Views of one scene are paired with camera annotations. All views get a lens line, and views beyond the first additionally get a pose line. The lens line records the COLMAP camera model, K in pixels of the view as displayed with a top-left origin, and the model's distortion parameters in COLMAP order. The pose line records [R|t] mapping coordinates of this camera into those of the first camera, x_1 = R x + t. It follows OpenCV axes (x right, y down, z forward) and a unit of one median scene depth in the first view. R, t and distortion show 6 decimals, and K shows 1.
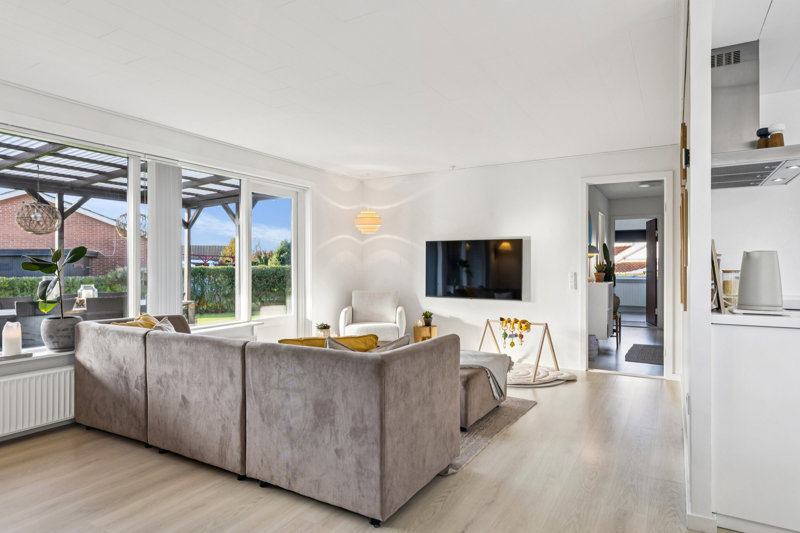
lens RADIAL K [[473.1, 0, 402.5], [0, 473.1, 266.4], [0, 0, 1]] dist [0.002490, -0.000014]
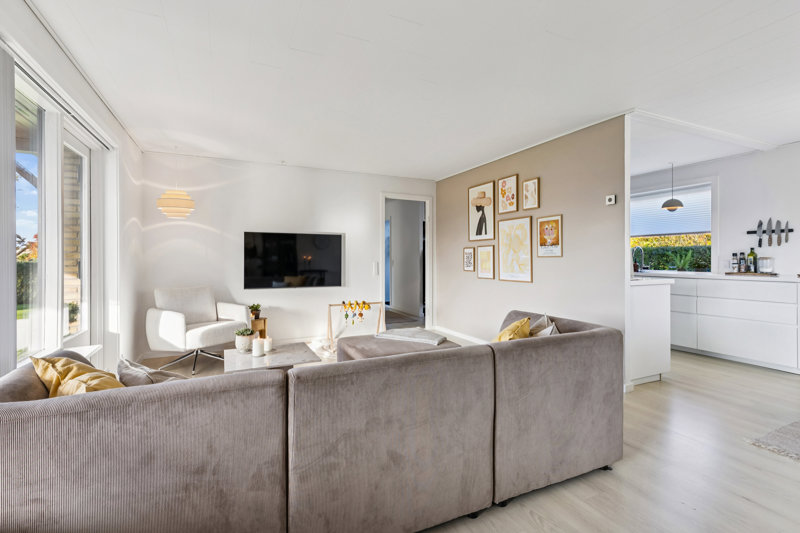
lens RADIAL K [[365.5, 0, 403.1], [0, 365.5, 264.4], [0, 0, 1]] dist [0.000268, 0.000053]
pose [[0.568381, -0.013464, 0.822656, -0.469532], [0.001985, 0.999886, 0.014993, 0.003401], [-0.822763, -0.006889, 0.568342, 0.379253]]
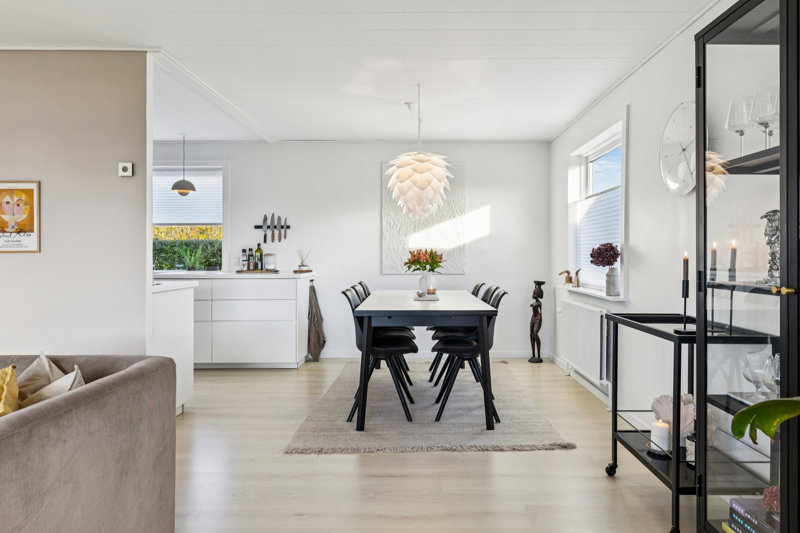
lens RADIAL K [[504.2, 0, 406.9], [0, 504.2, 259.7], [0, 0, 1]] dist [0.003232, 0.000568]
pose [[-0.494458, -0.008693, 0.869158, -0.433078], [0.002064, 0.999935, 0.011175, 0.002836], [-0.869199, 0.007319, -0.494408, 0.440737]]
